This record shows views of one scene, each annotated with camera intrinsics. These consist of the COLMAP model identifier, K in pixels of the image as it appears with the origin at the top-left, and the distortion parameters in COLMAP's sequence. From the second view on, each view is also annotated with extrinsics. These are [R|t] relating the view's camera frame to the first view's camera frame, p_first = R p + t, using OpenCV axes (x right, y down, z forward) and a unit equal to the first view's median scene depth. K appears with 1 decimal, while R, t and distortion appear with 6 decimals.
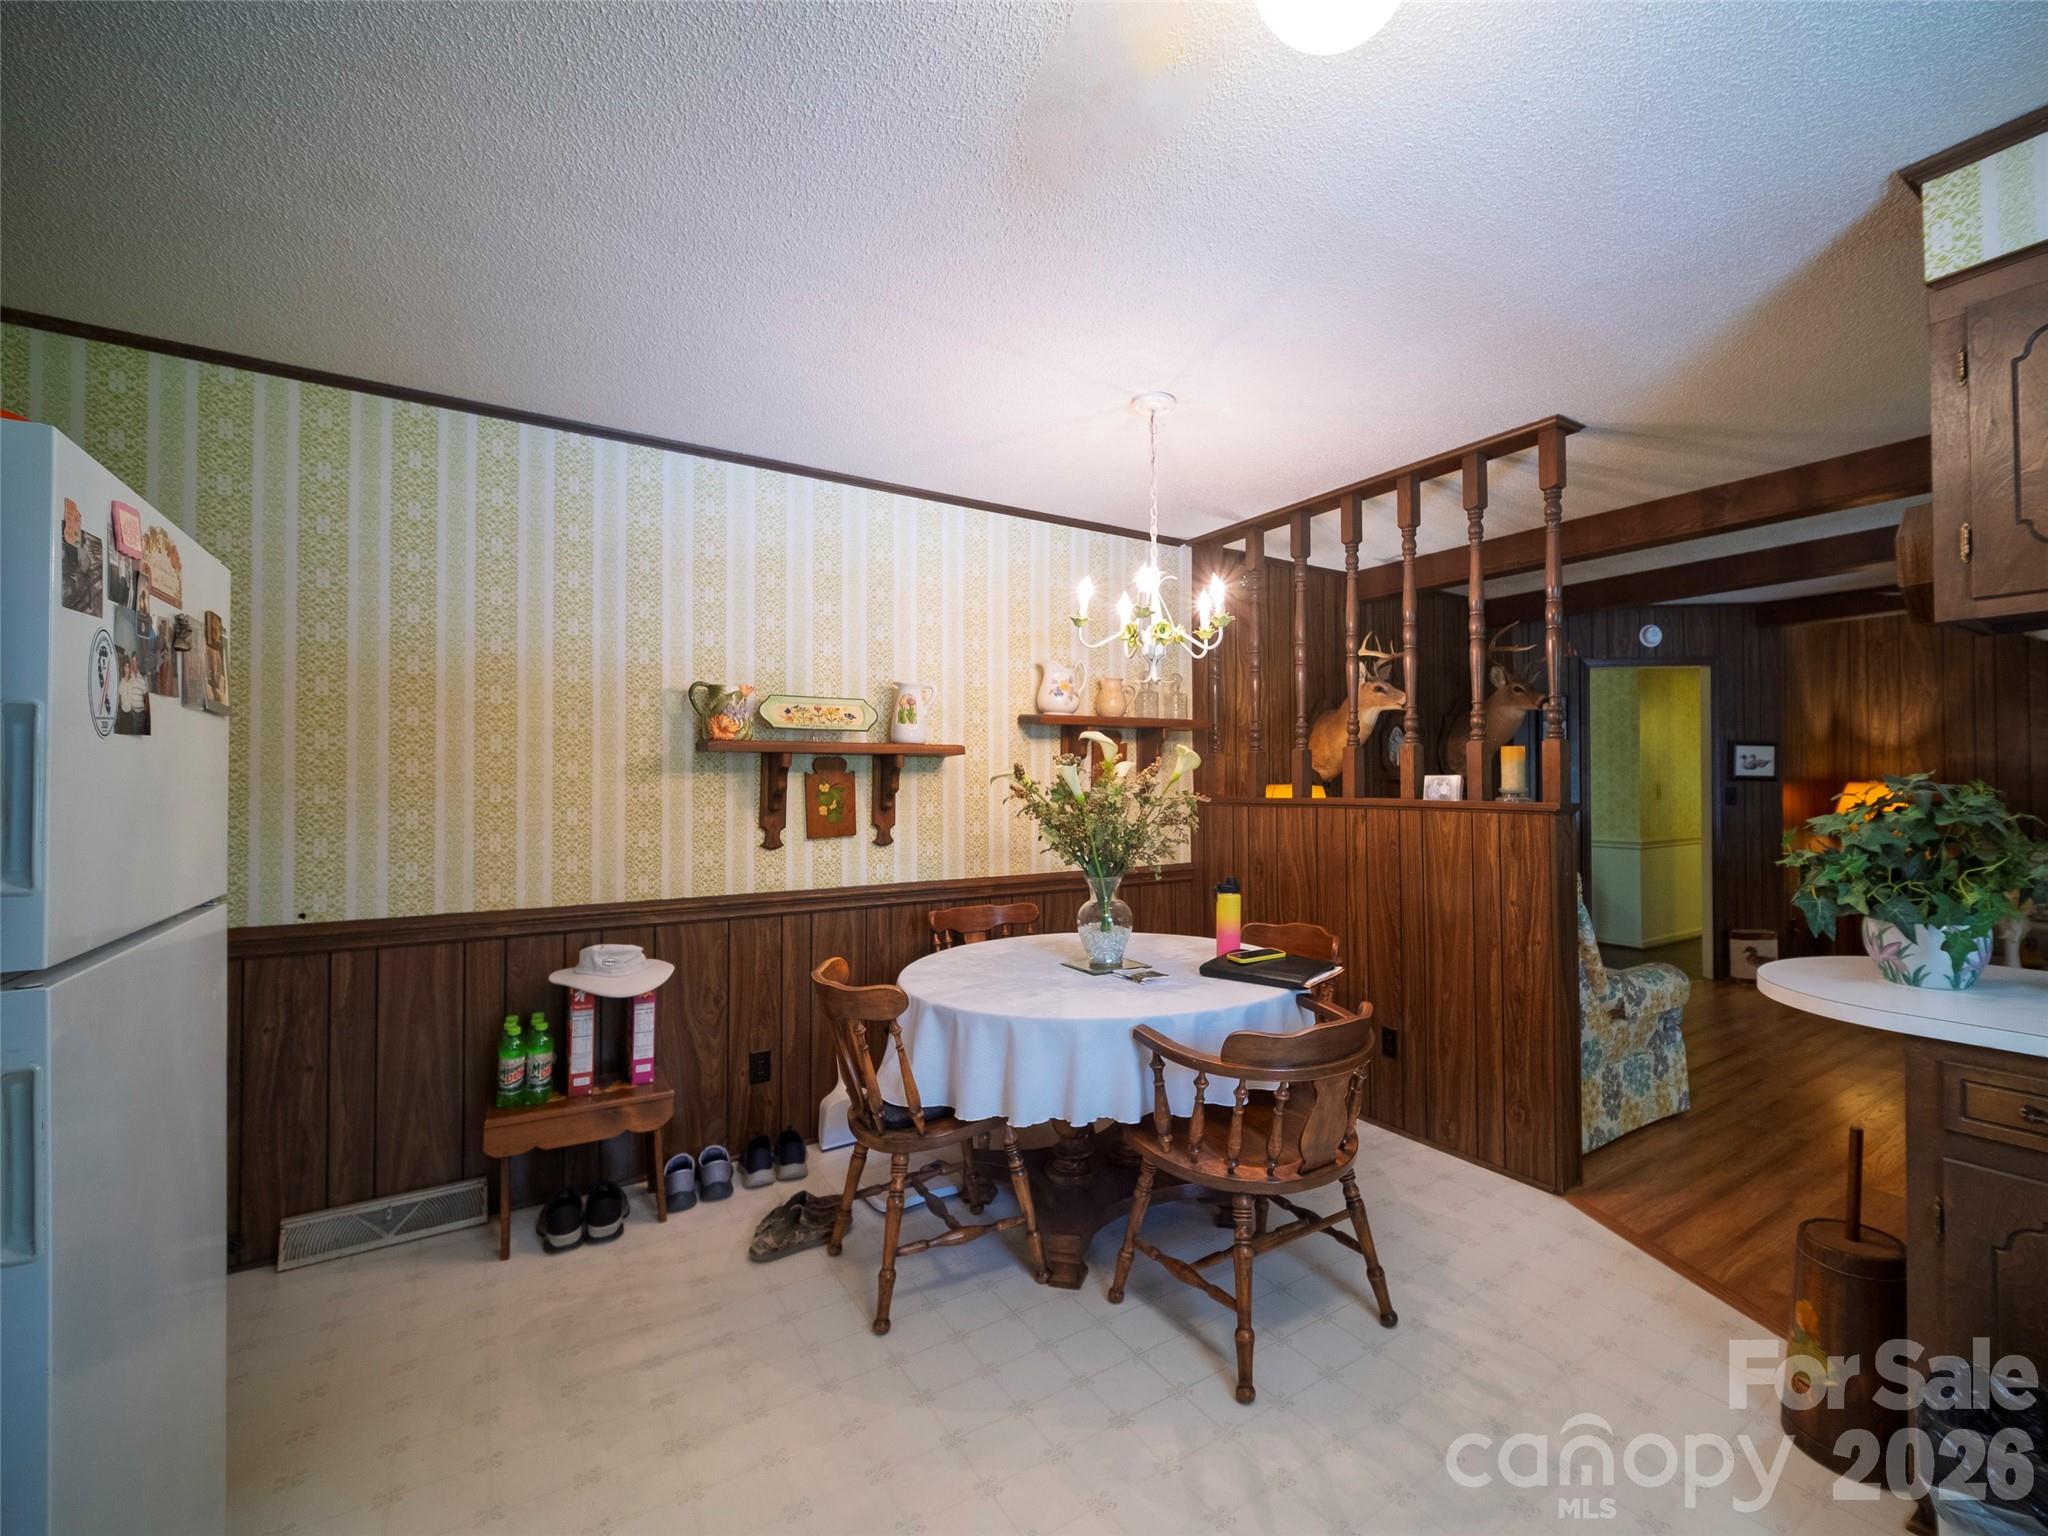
lens RADIAL K [[901.2, 0, 1143.5], [0, 901.2, 769.7], [0, 0, 1]] dist [-0.005493, -0.000379]
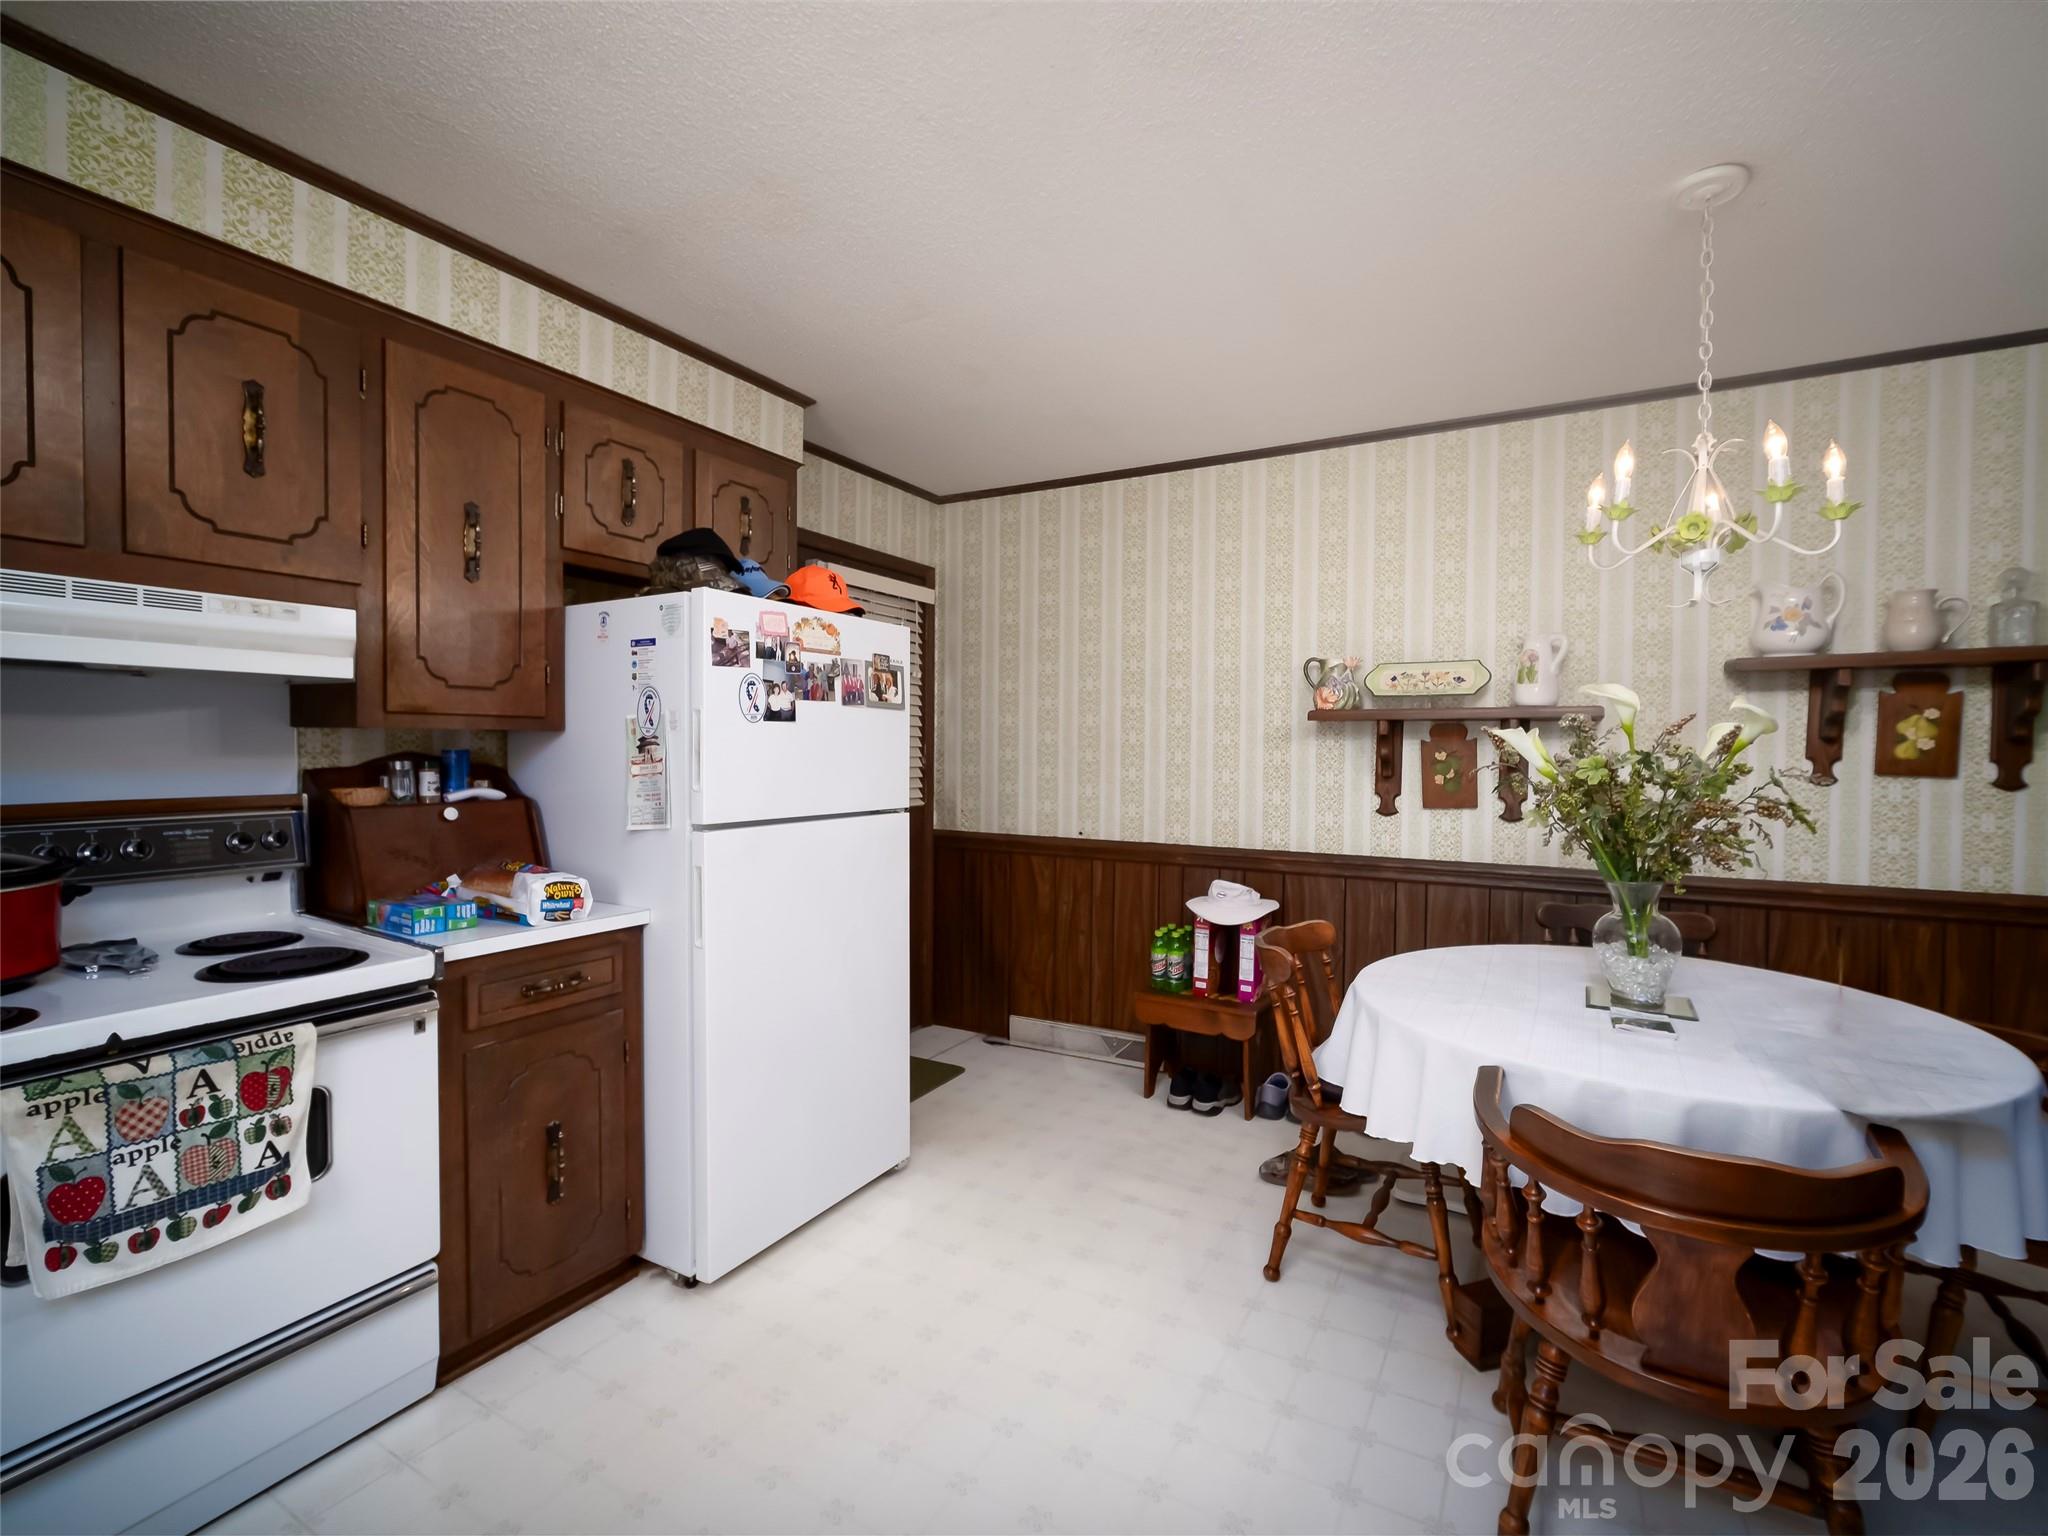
lens RADIAL K [[908.6, 0, 1070.7], [0, 908.6, 771.6], [0, 0, 1]] dist [-0.001505, -0.000434]
pose [[0.432811, 0.027485, -0.901065, 0.353519], [0.004317, 0.999460, 0.032560, 0.003794], [0.901474, -0.017982, 0.432459, 0.230765]]
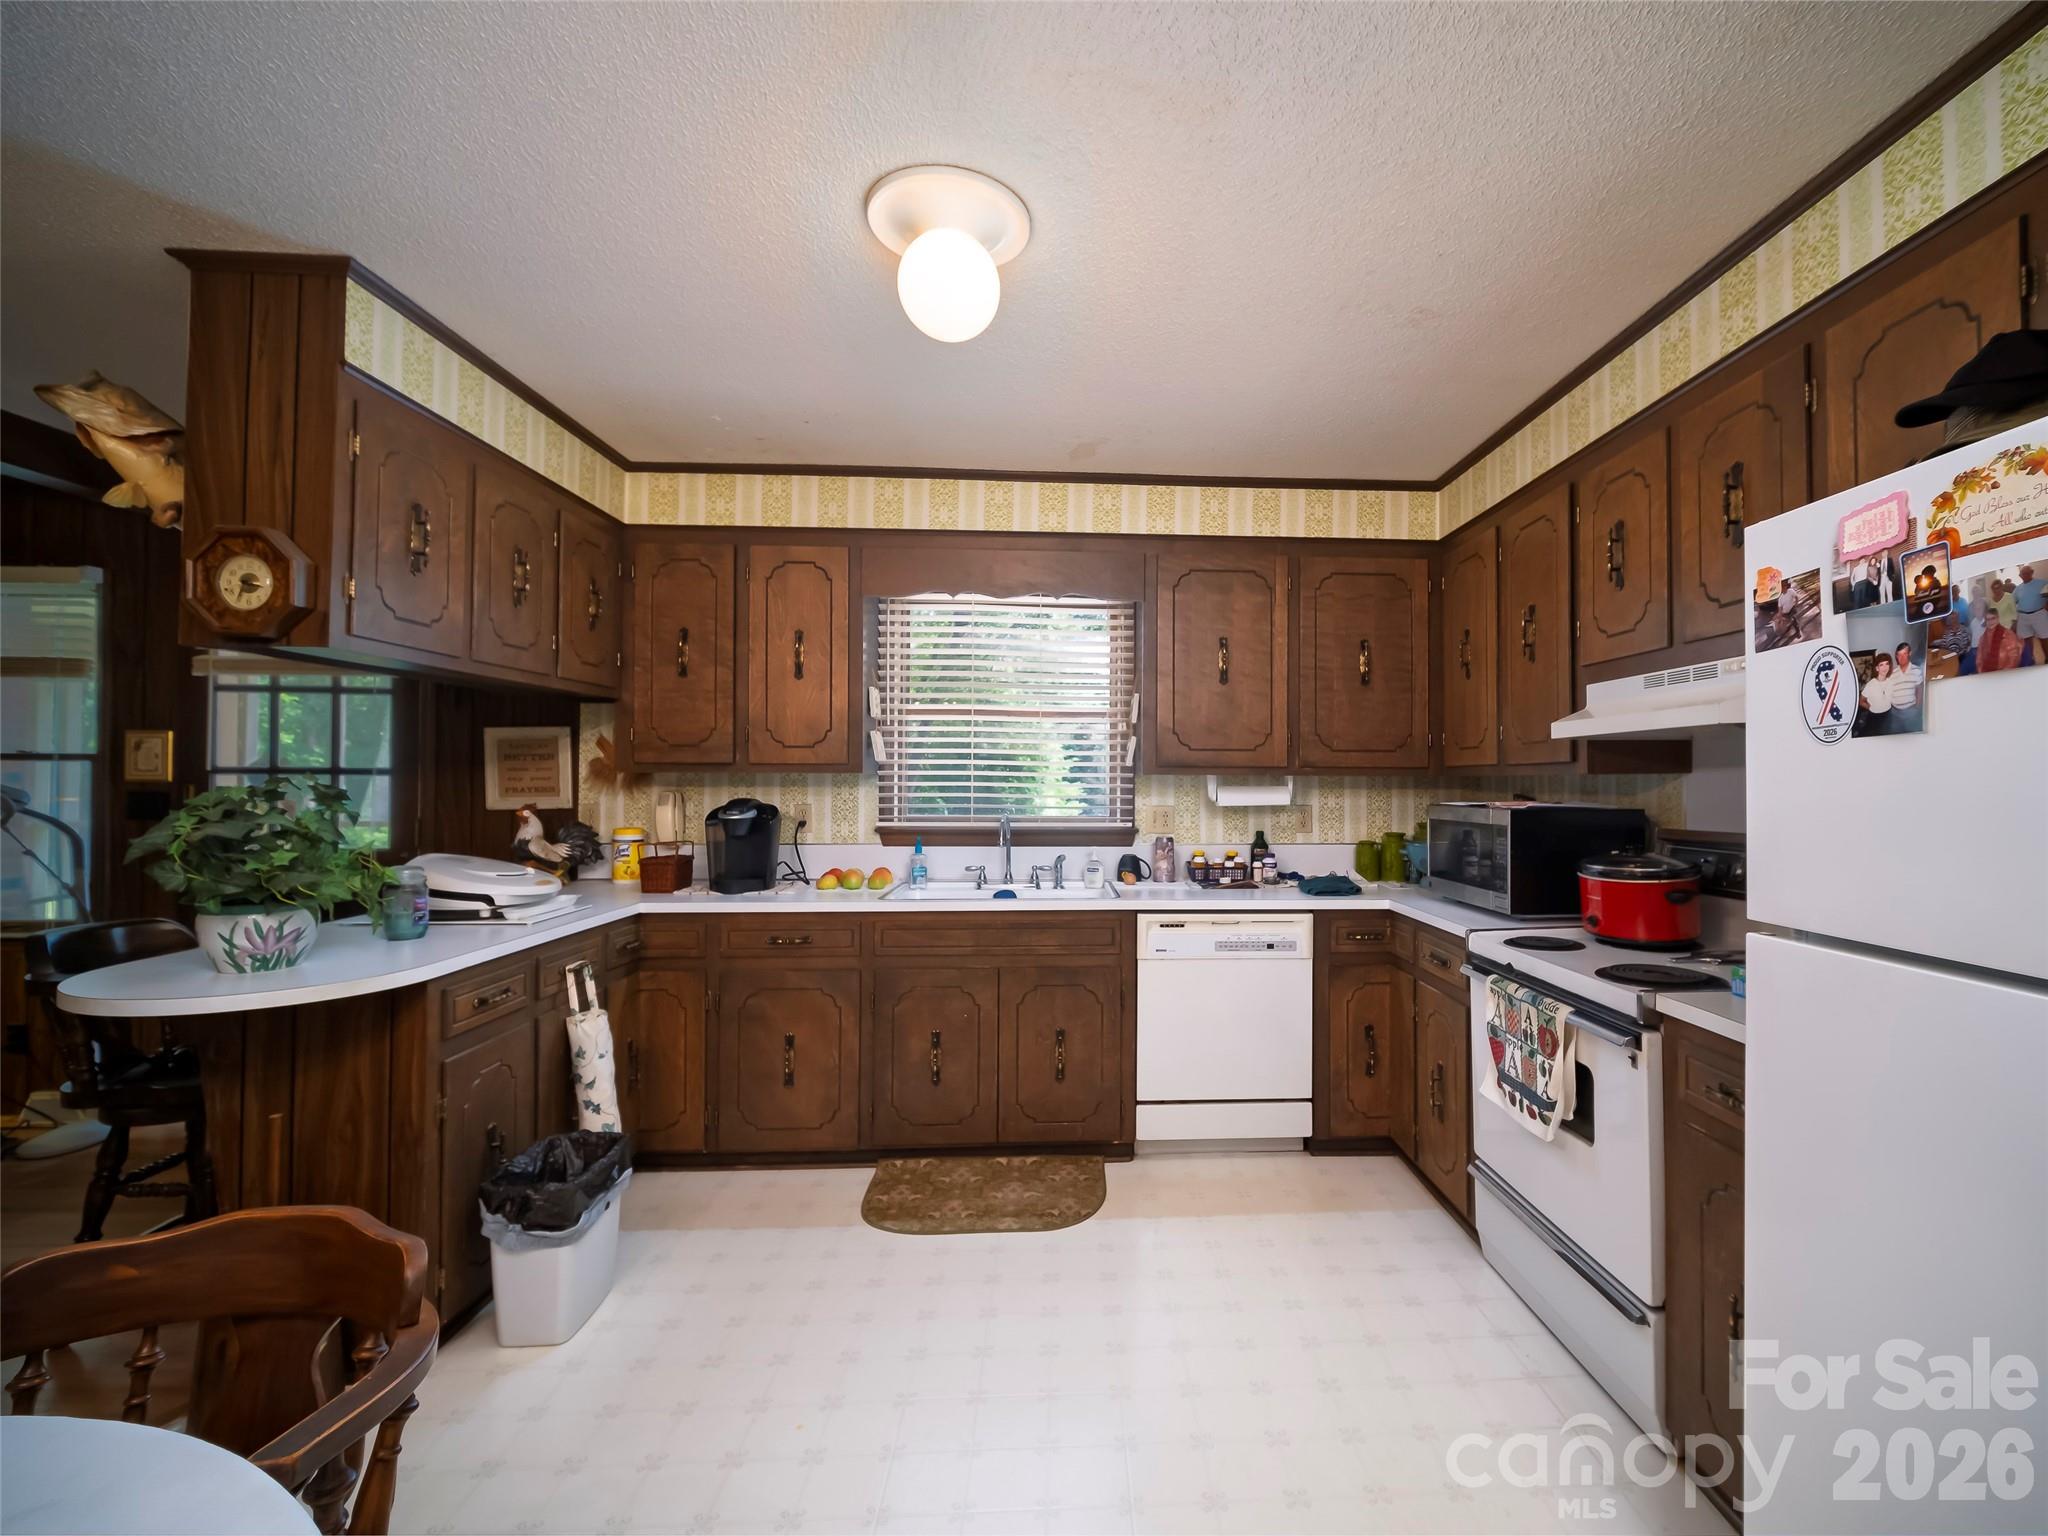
lens RADIAL K [[918.5, 0, 1129.5], [0, 918.5, 767.9], [0, 0, 1]] dist [-0.002137, -0.000625]
pose [[-0.845166, 0.007848, 0.534446, -0.323158], [-0.008309, 0.999578, -0.027817, 0.009673], [-0.534439, -0.027951, -0.844745, 0.746570]]
